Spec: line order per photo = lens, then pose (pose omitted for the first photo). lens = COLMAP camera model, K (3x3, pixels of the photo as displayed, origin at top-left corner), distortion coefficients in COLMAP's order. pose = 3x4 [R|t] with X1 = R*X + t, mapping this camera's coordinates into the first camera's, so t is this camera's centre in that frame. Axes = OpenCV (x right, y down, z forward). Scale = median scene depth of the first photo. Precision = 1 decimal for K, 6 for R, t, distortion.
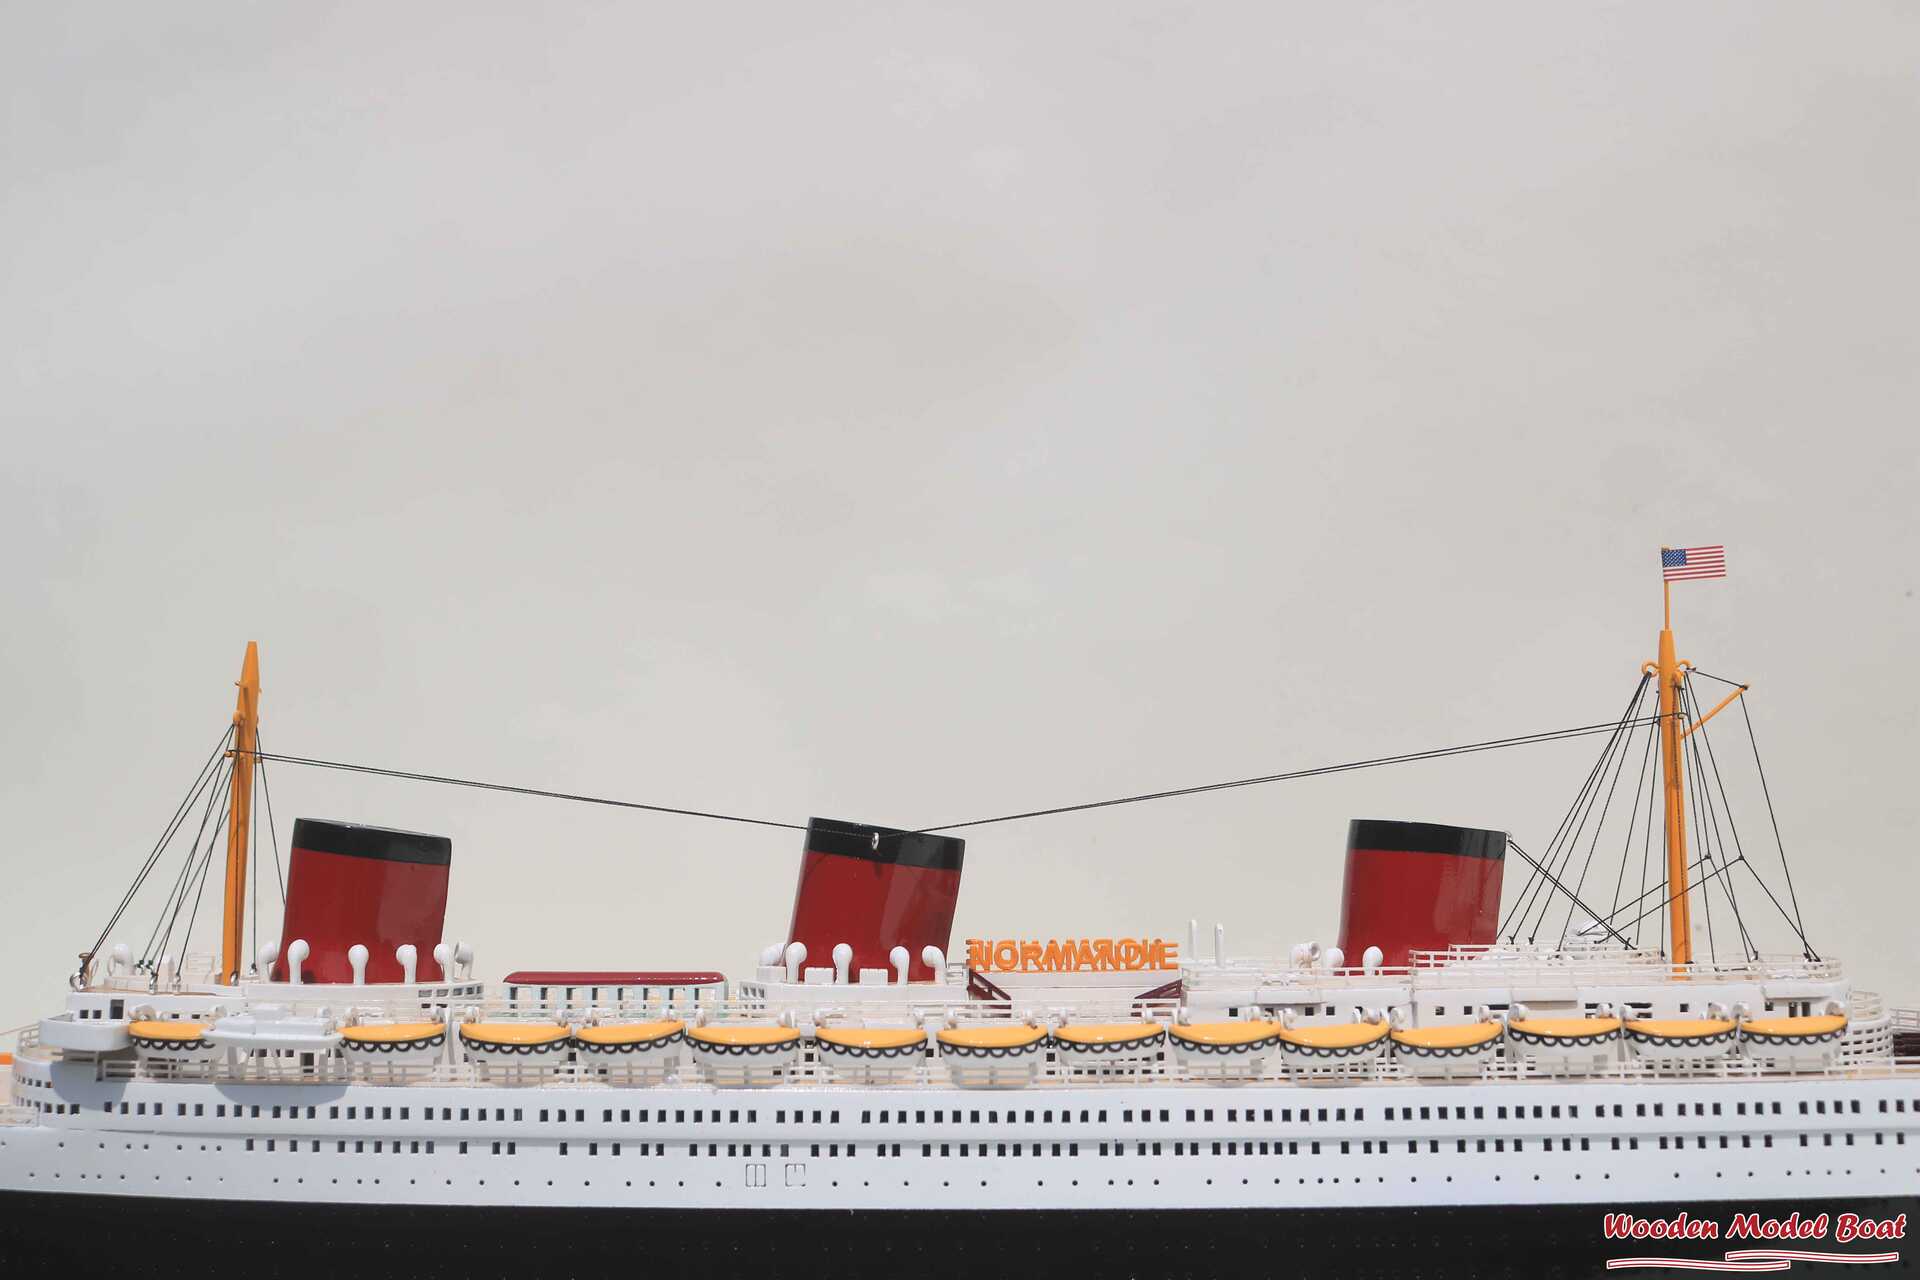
lens RADIAL K [[2197.3, 0, 938.0], [0, 2197.3, 652.0], [0, 0, 1]] dist [-0.080763, 0.000000]
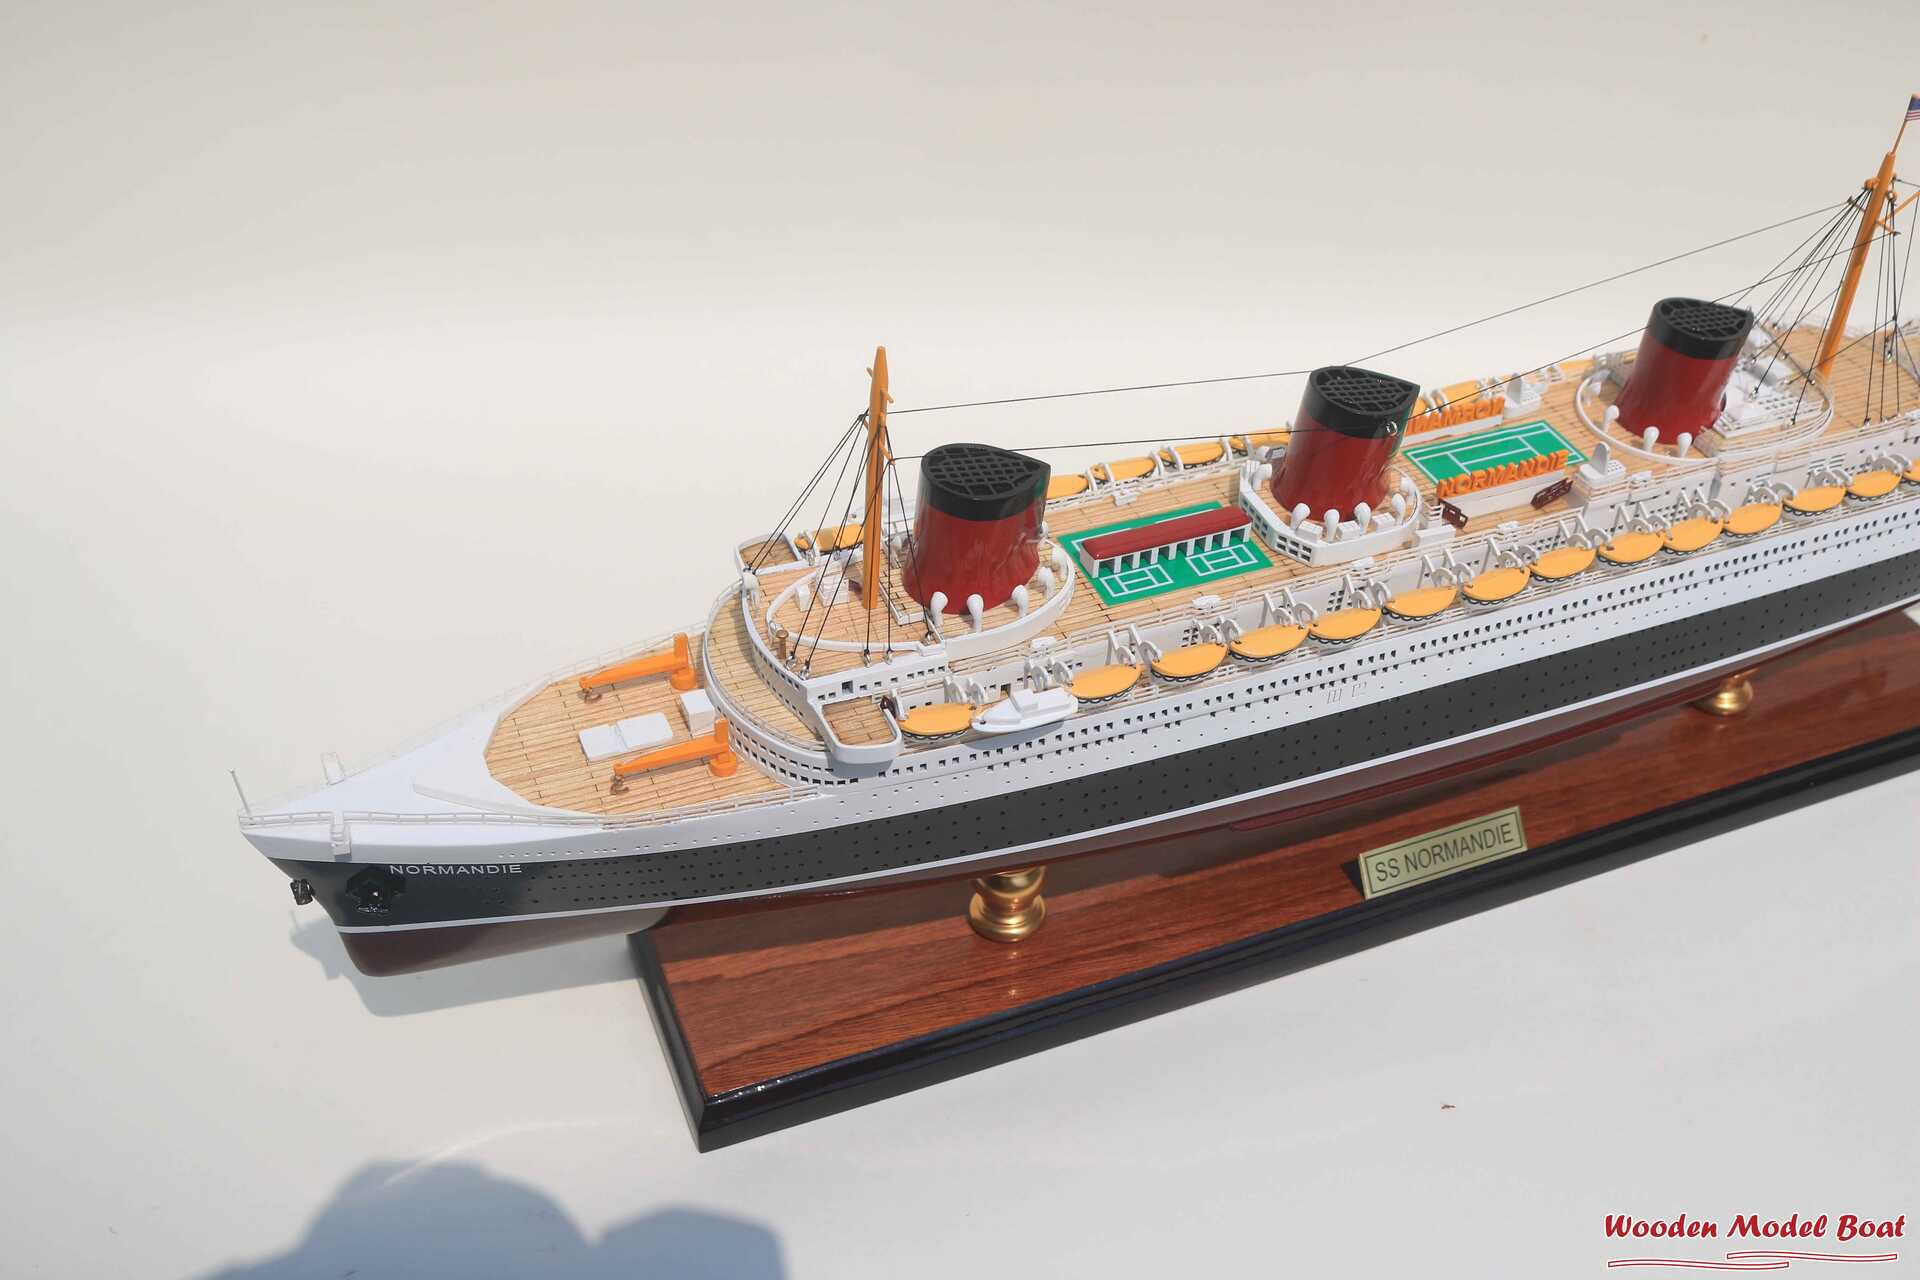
lens RADIAL K [[1950.1, 0, 959.2], [0, 1950.1, 659.9], [0, 0, 1]] dist [-0.104877, 0.000000]
pose [[0.923638, -0.227266, 0.308614, -0.675427], [-0.061207, 0.707421, 0.704137, -0.628198], [-0.378347, -0.669257, 0.639491, 0.312784]]
